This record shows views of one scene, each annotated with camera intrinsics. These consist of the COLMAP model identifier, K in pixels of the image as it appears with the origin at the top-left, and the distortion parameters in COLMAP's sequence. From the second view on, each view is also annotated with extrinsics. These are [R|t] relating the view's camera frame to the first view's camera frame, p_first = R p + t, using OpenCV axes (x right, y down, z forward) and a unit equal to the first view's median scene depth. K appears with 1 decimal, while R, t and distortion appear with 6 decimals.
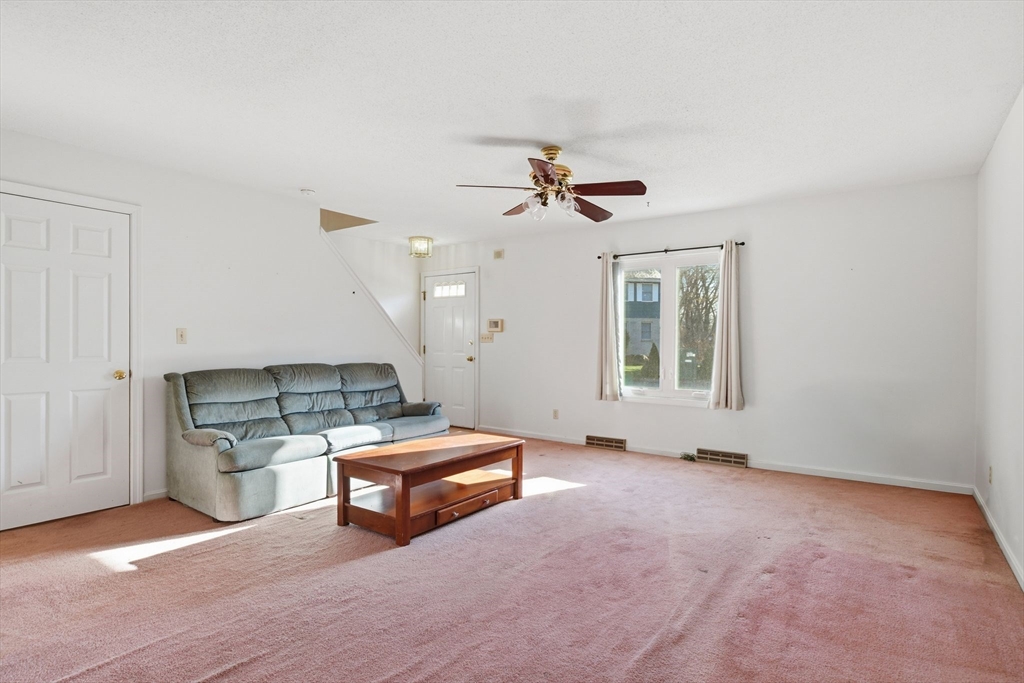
lens RADIAL K [[536.2, 0, 516.0], [0, 536.2, 342.4], [0, 0, 1]] dist [-0.001263, 0.000039]
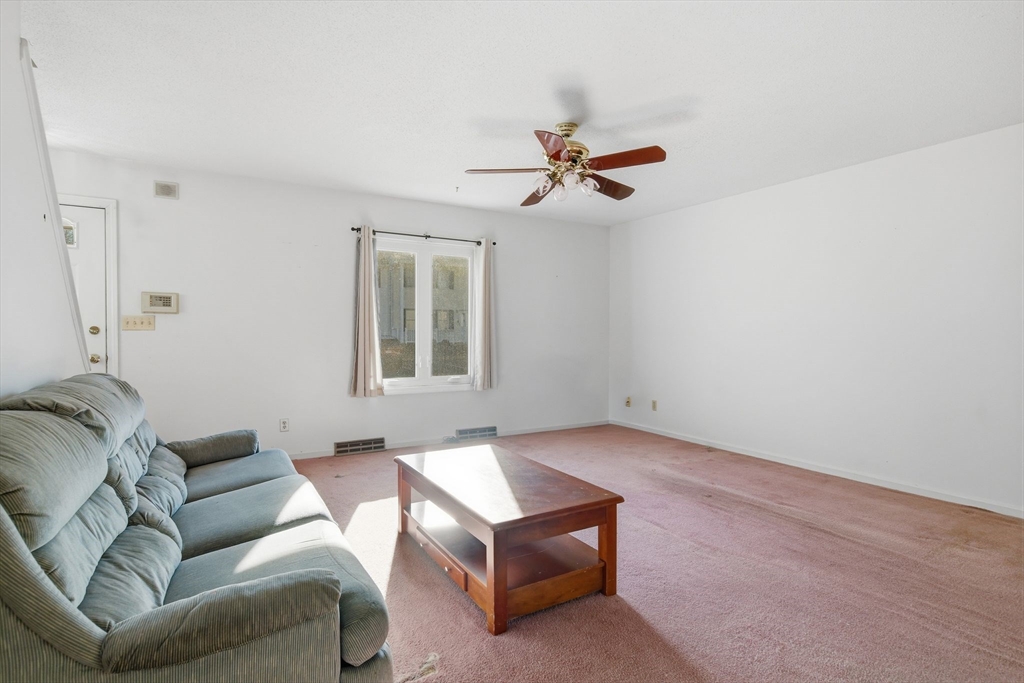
lens RADIAL K [[516.1, 0, 512.0], [0, 516.1, 341.5], [0, 0, 1]] dist [0.018672, 0.000190]
pose [[0.419693, -0.014520, 0.907550, -0.548543], [0.004367, 0.999893, 0.013978, 0.008952], [-0.907655, -0.001903, 0.419712, 0.491323]]
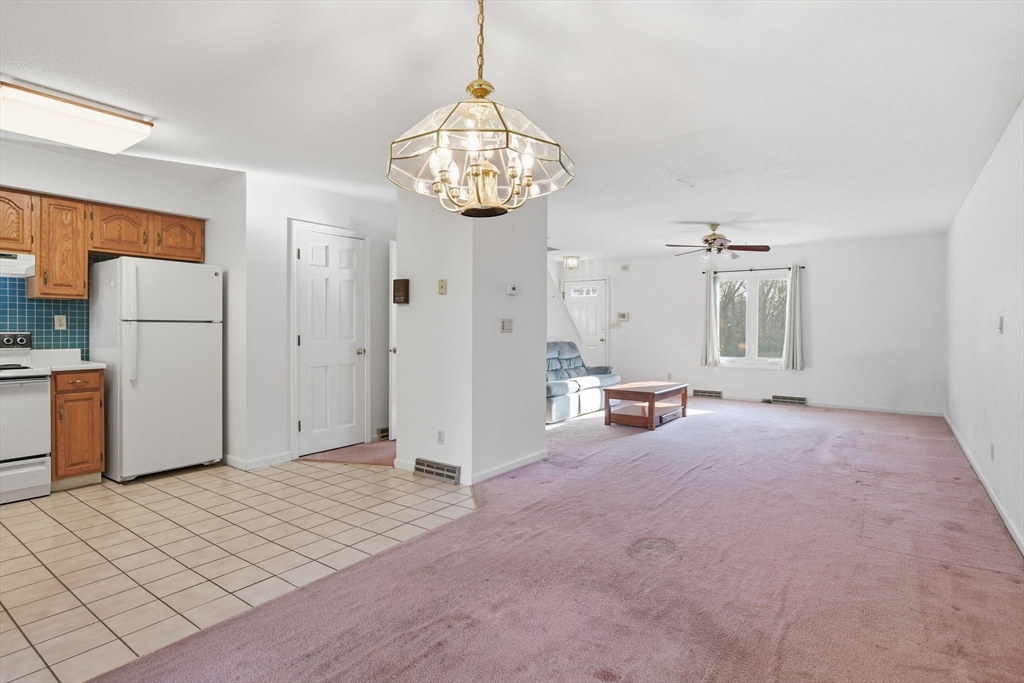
lens RADIAL K [[526.2, 0, 517.1], [0, 526.2, 336.9], [0, 0, 1]] dist [-0.001525, 0.000607]
pose [[0.999952, 0.000915, -0.009787, -0.408393], [-0.000729, 0.999820, 0.018954, -0.004761], [0.009802, -0.018946, 0.999772, -0.570344]]
